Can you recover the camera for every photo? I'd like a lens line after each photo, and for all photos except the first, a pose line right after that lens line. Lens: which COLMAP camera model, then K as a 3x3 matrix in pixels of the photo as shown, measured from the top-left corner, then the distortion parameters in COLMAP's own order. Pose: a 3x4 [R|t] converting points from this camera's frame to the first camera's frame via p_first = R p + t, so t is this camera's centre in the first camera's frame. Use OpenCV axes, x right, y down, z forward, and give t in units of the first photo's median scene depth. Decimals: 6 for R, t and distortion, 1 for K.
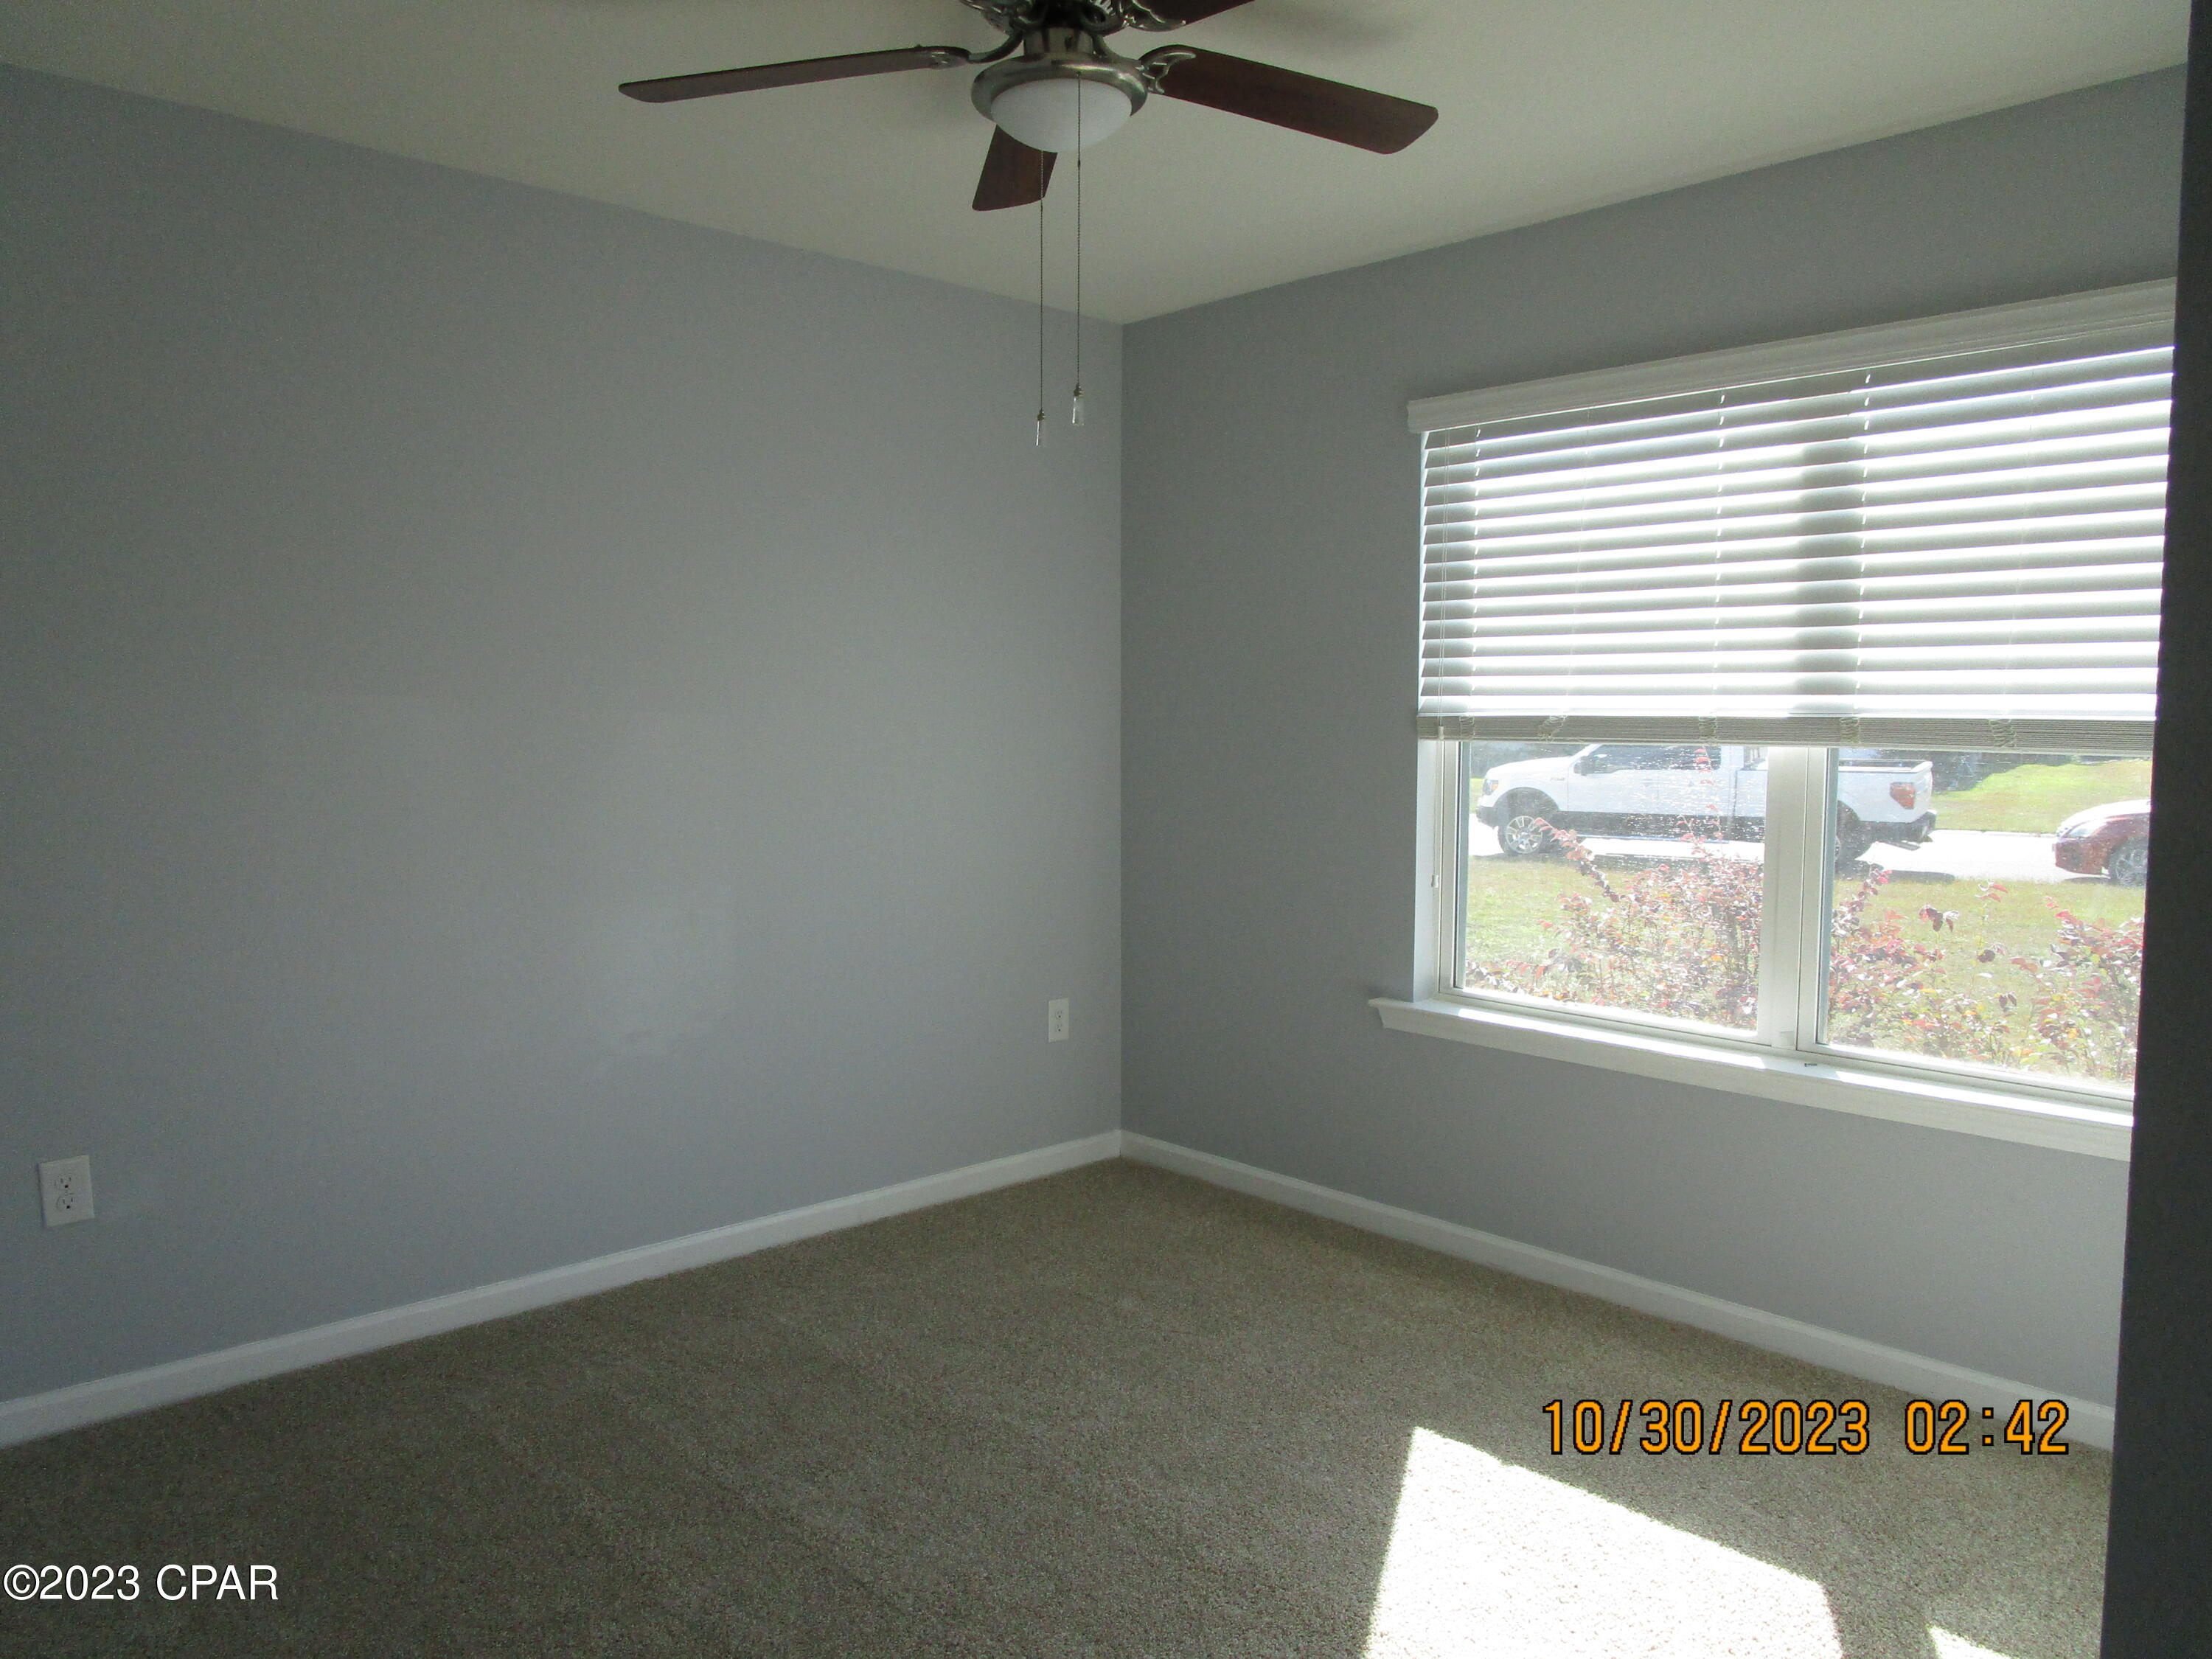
lens RADIAL K [[1576.7, 0, 1106.0], [0, 1576.7, 829.5], [0, 0, 1]] dist [-0.021413, -0.000940]
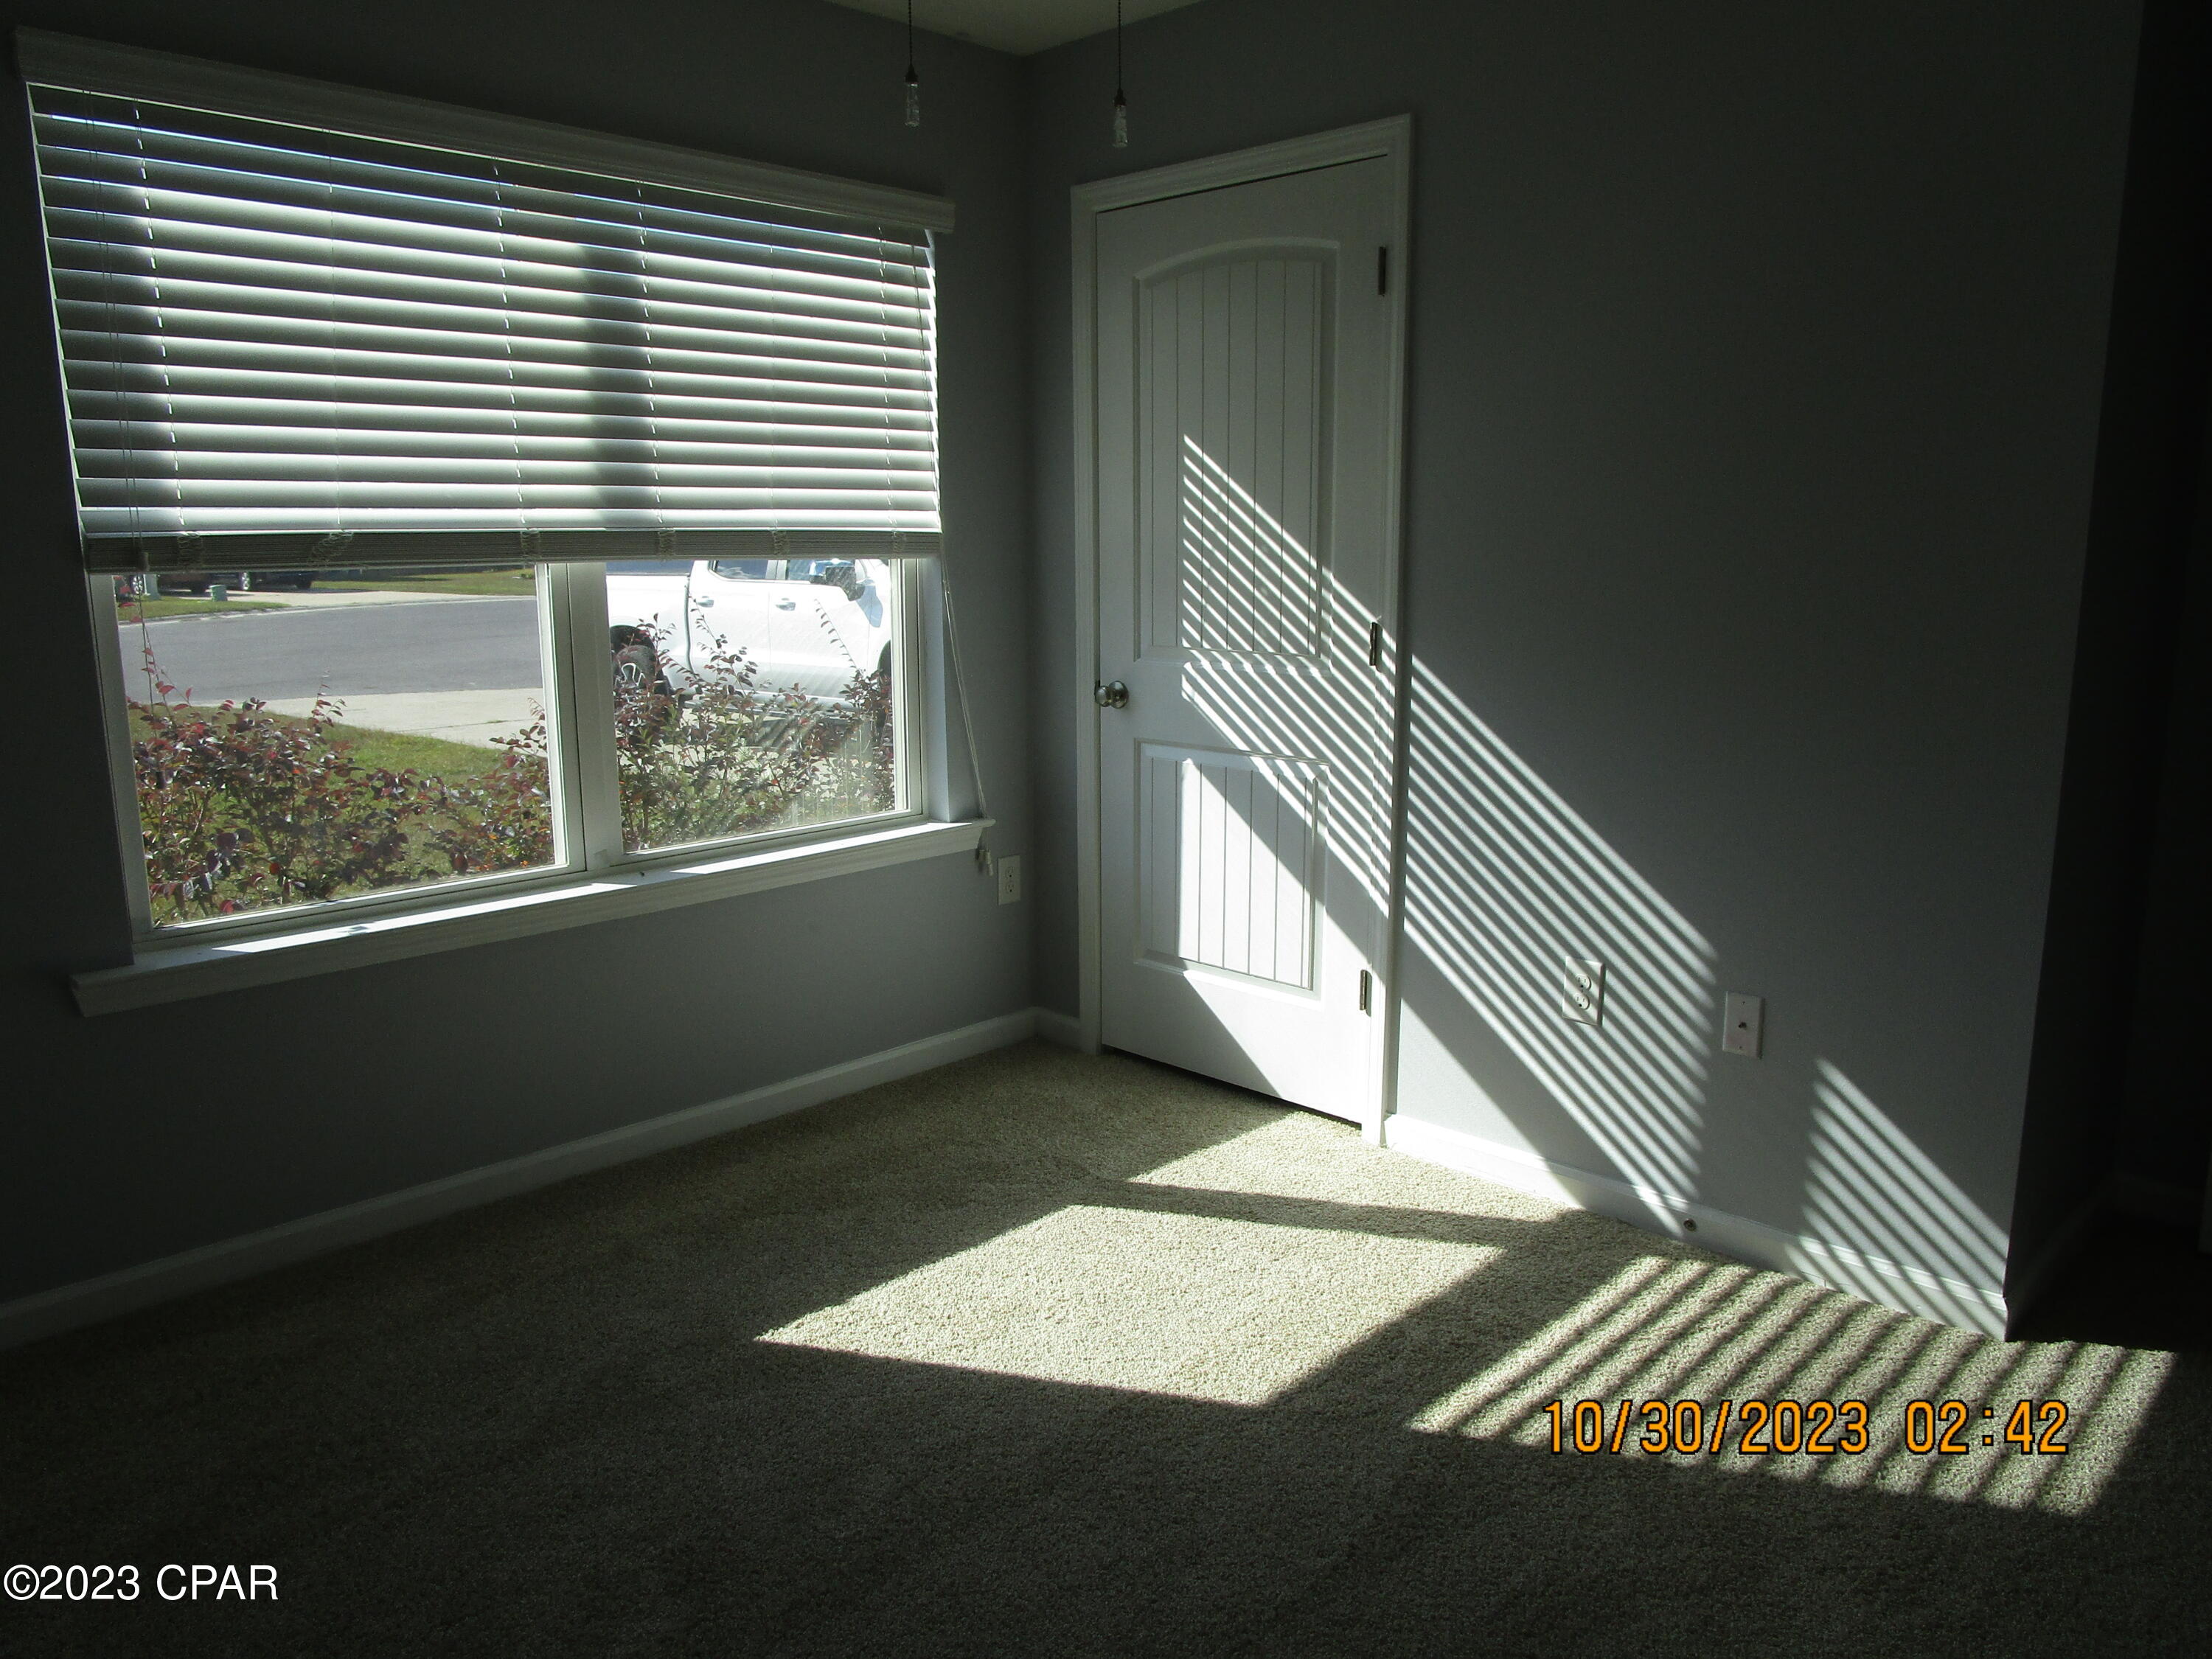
lens RADIAL K [[1576.7, 0, 1106.0], [0, 1576.7, 829.5], [0, 0, 1]] dist [-0.021413, -0.000940]
pose [[-0.029709, -0.193498, 0.980651, -0.489454], [0.073240, 0.978025, 0.195199, -0.049726], [-0.996872, 0.077622, -0.014884, 0.613128]]
